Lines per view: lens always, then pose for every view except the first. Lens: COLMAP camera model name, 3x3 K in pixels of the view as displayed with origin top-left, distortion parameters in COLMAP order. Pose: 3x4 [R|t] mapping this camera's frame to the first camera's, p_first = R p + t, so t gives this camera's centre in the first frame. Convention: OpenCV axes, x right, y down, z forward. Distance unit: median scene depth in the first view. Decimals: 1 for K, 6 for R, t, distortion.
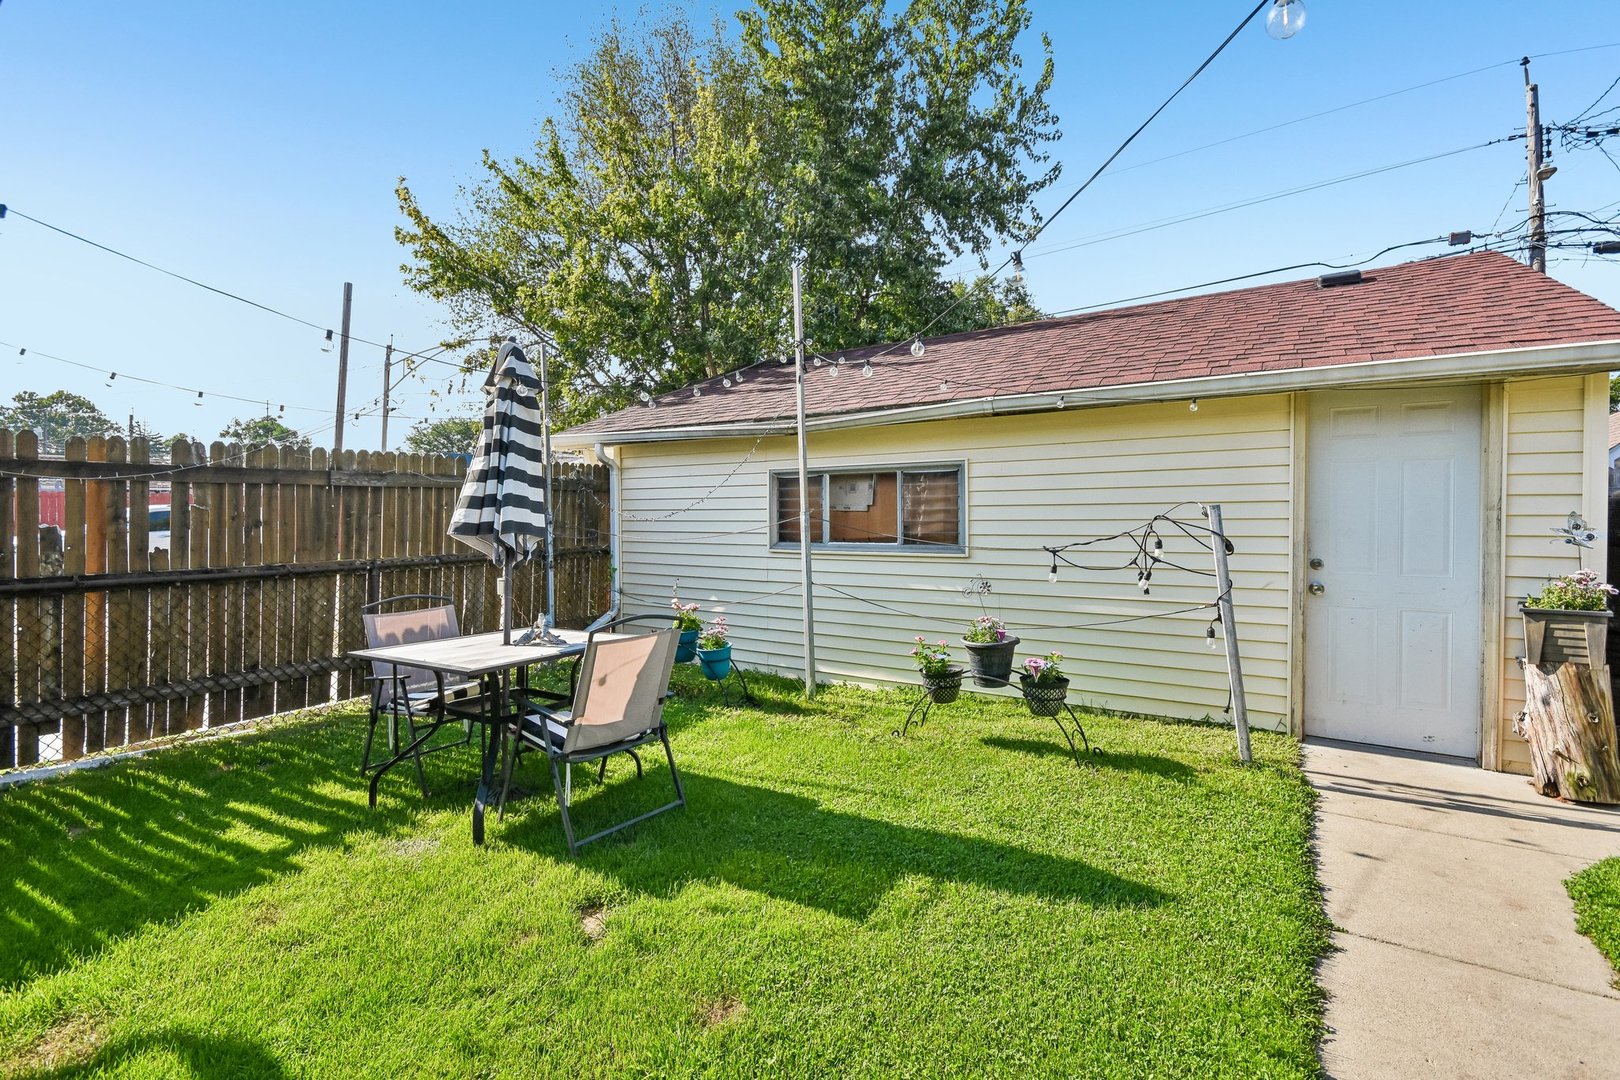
lens RADIAL K [[725.8, 0, 783.1], [0, 725.8, 511.6], [0, 0, 1]] dist [0.000677, -0.004693]
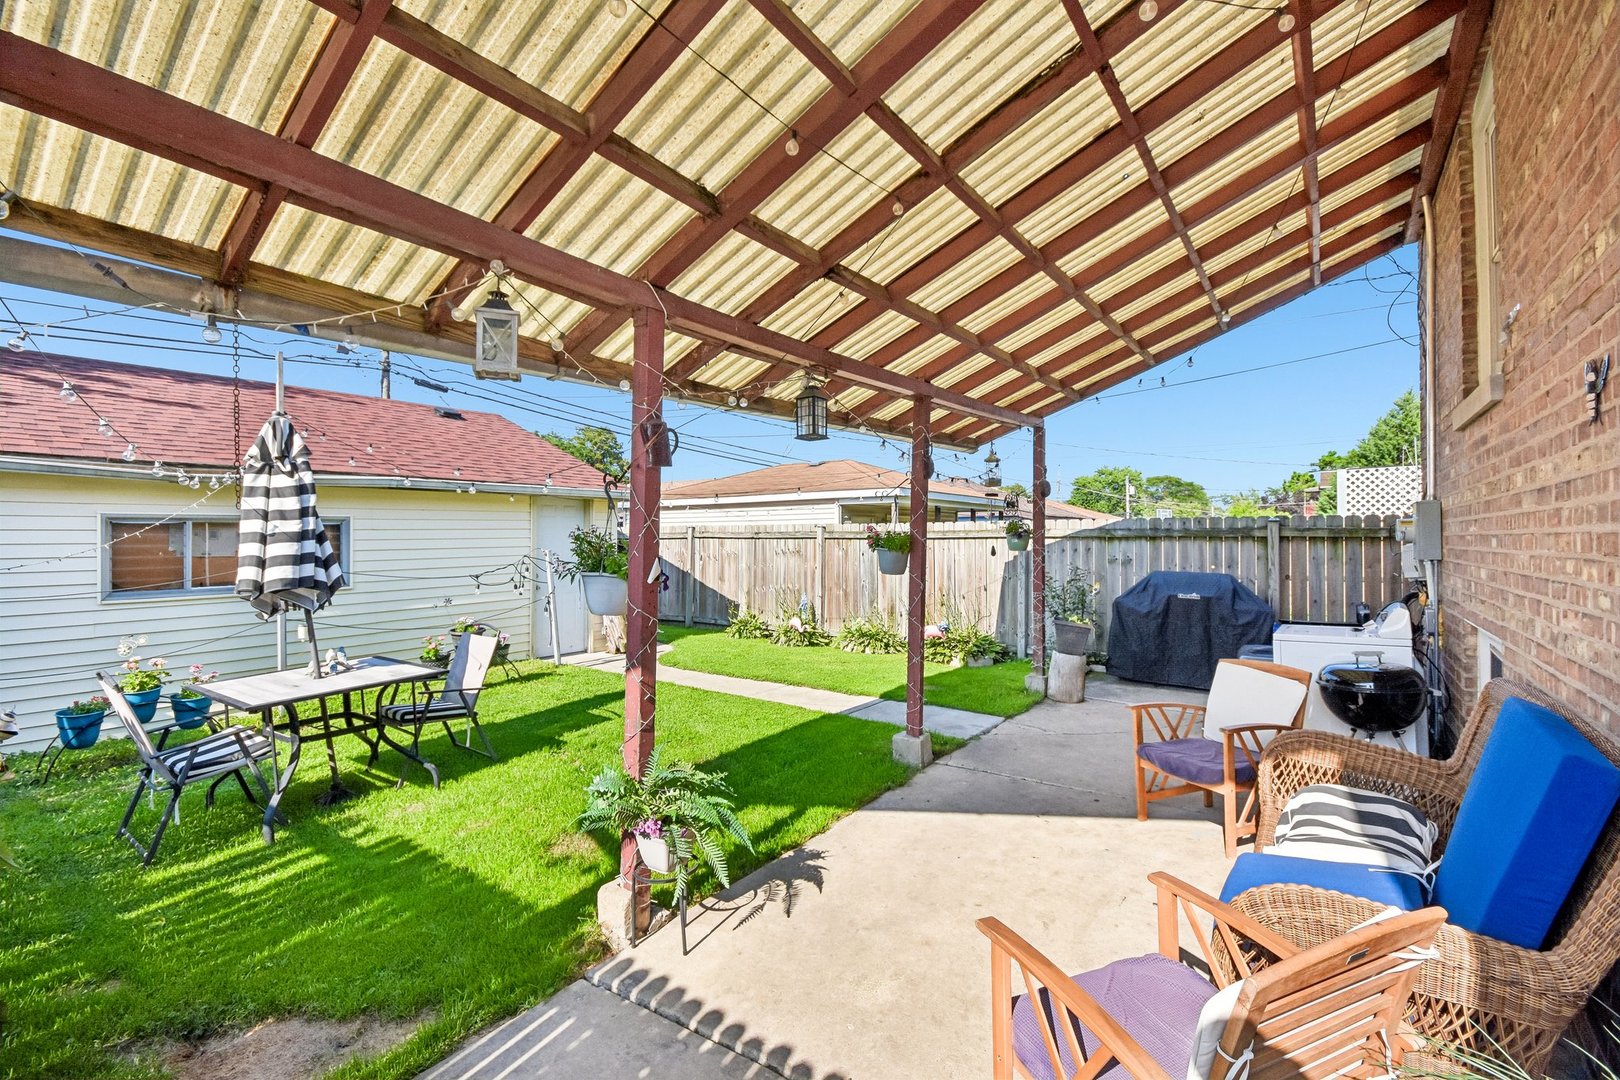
lens RADIAL K [[725.8, 0, 812.4], [0, 725.8, 534.9], [0, 0, 1]] dist [0.000677, -0.004693]
pose [[0.037861, 0.000625, 0.999283, -1.617329], [-0.000852, 0.999999, -0.000593, -0.056140], [-0.999283, -0.000829, 0.037862, 0.143240]]
